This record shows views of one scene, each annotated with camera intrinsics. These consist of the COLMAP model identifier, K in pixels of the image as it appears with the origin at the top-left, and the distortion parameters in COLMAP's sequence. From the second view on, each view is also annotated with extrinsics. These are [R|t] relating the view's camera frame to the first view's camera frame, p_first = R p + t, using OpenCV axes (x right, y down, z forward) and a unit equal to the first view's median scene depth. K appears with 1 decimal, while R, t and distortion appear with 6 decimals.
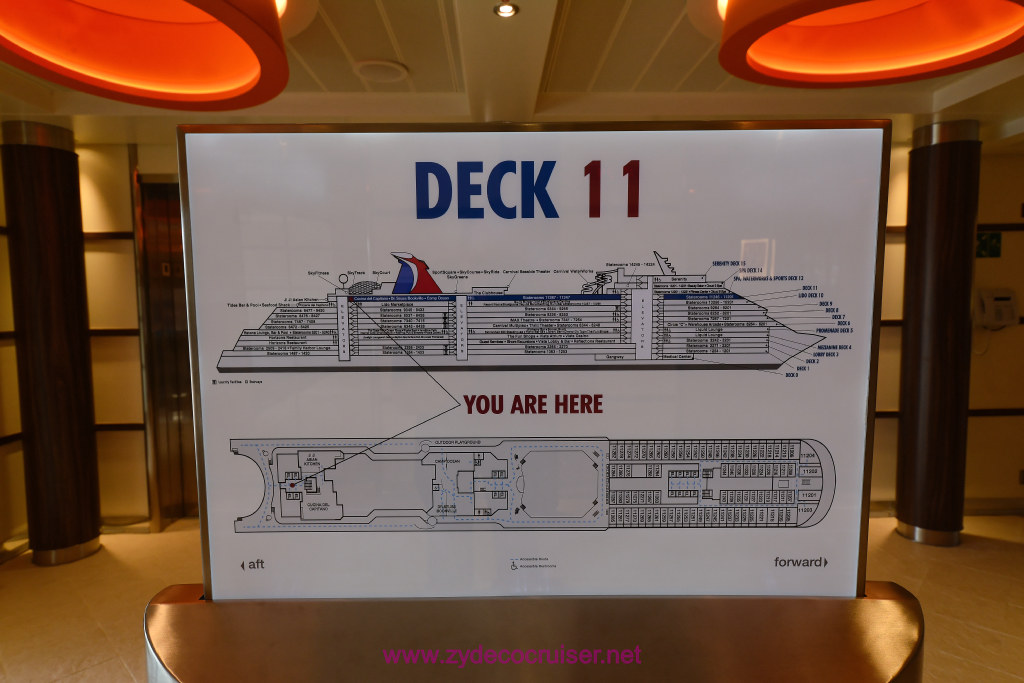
lens RADIAL K [[574.5, 0, 512.0], [0, 574.5, 341.5], [0, 0, 1]] dist [0.006544, 0.002611]
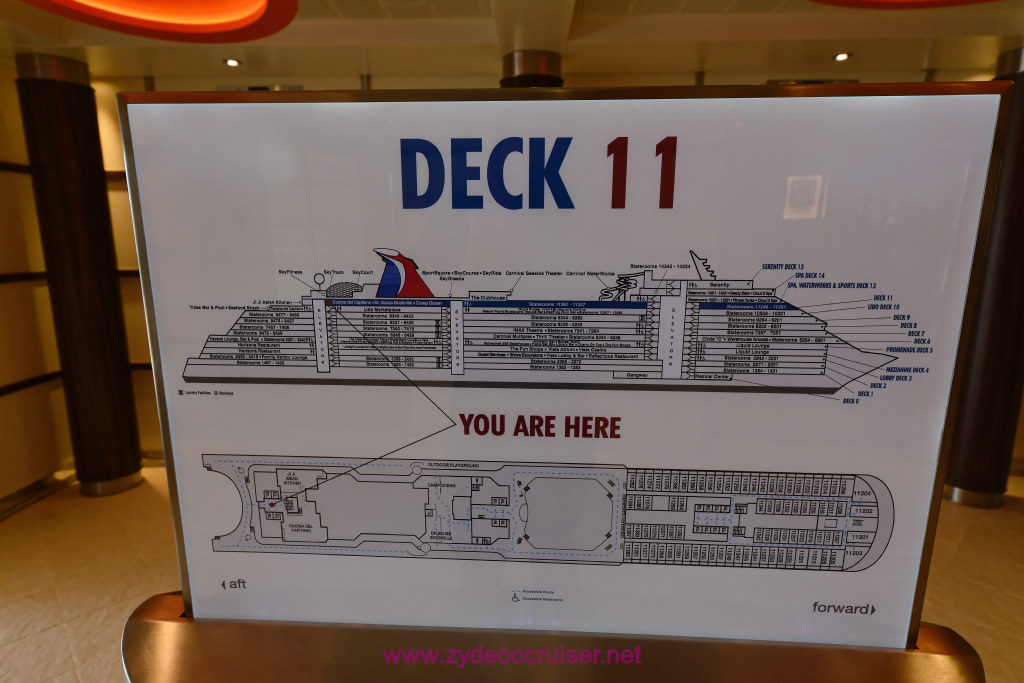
lens RADIAL K [[574.5, 0, 512.0], [0, 574.5, 341.5], [0, 0, 1]] dist [0.006544, 0.002611]
pose [[0.998358, 0.019564, -0.053843, 0.039441], [-0.013304, 0.993362, 0.114262, -0.115295], [0.055721, -0.113358, 0.991991, 0.154611]]
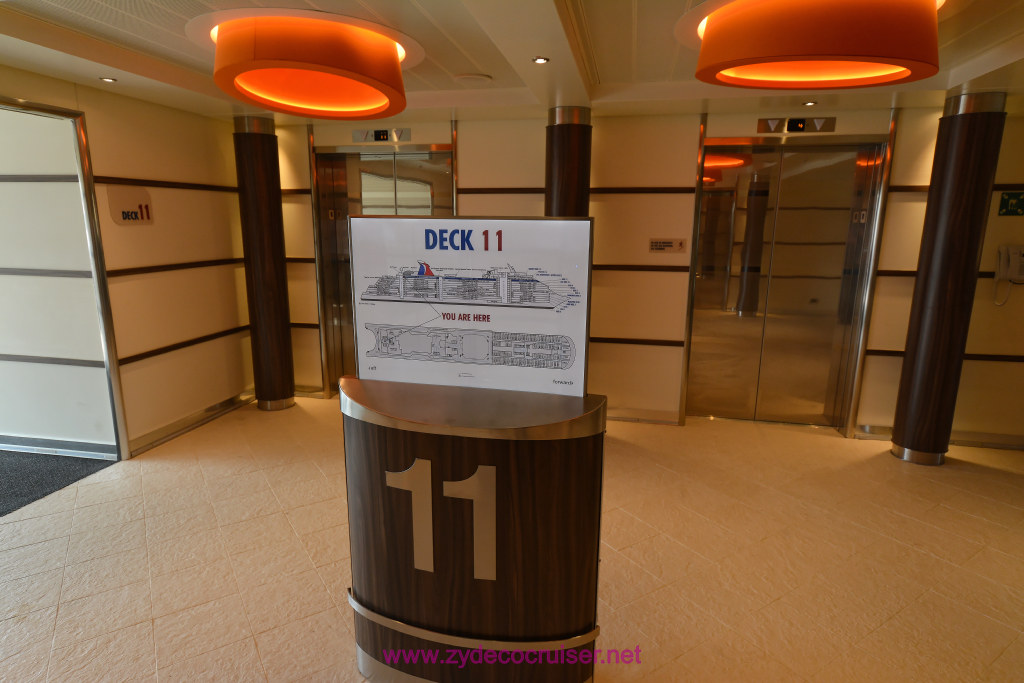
lens RADIAL K [[574.5, 0, 512.0], [0, 574.5, 341.5], [0, 0, 1]] dist [0.006544, 0.002611]
pose [[0.973063, 0.064815, -0.221243, 0.868374], [-0.034917, 0.990029, 0.136467, -0.159216], [0.227882, -0.125066, 0.965623, -1.621248]]
